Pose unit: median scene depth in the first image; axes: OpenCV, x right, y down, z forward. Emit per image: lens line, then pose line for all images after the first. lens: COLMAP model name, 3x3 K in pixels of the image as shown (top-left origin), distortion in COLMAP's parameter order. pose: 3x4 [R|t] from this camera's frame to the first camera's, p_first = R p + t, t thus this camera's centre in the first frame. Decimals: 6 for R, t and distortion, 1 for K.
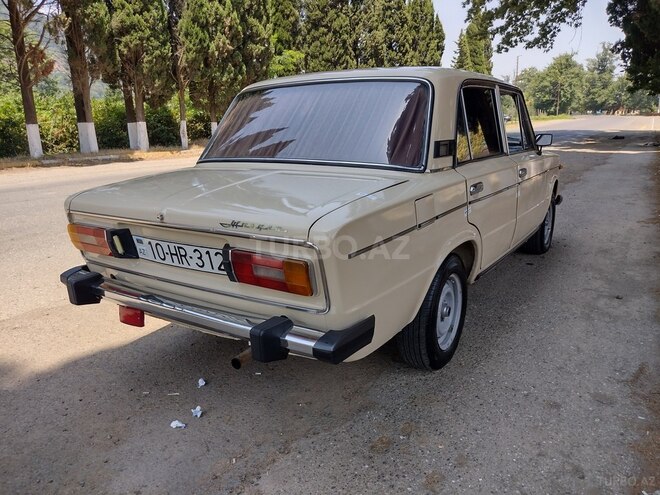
lens RADIAL K [[511.1, 0, 330.0], [0, 511.1, 247.5], [0, 0, 1]] dist [-0.008621, 0.005729]
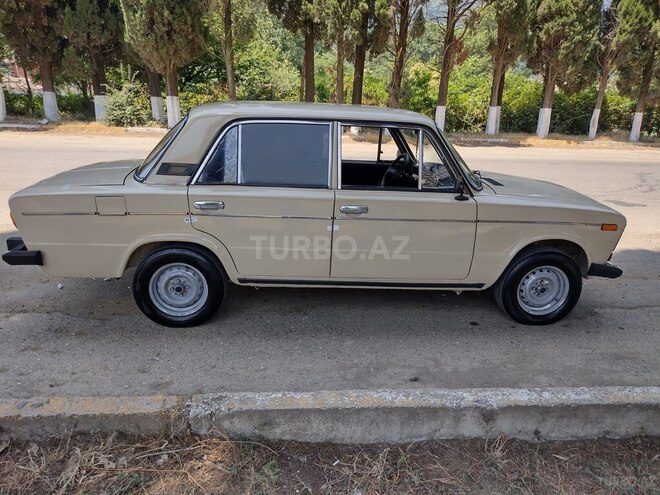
lens RADIAL K [[511.1, 0, 330.0], [0, 511.1, 247.5], [0, 0, 1]] dist [-0.008621, 0.005729]
pose [[0.585170, 0.265925, -0.766068, 1.493673], [-0.230933, 0.960232, 0.156925, -0.293212], [0.777333, 0.085082, 0.623310, 0.468023]]
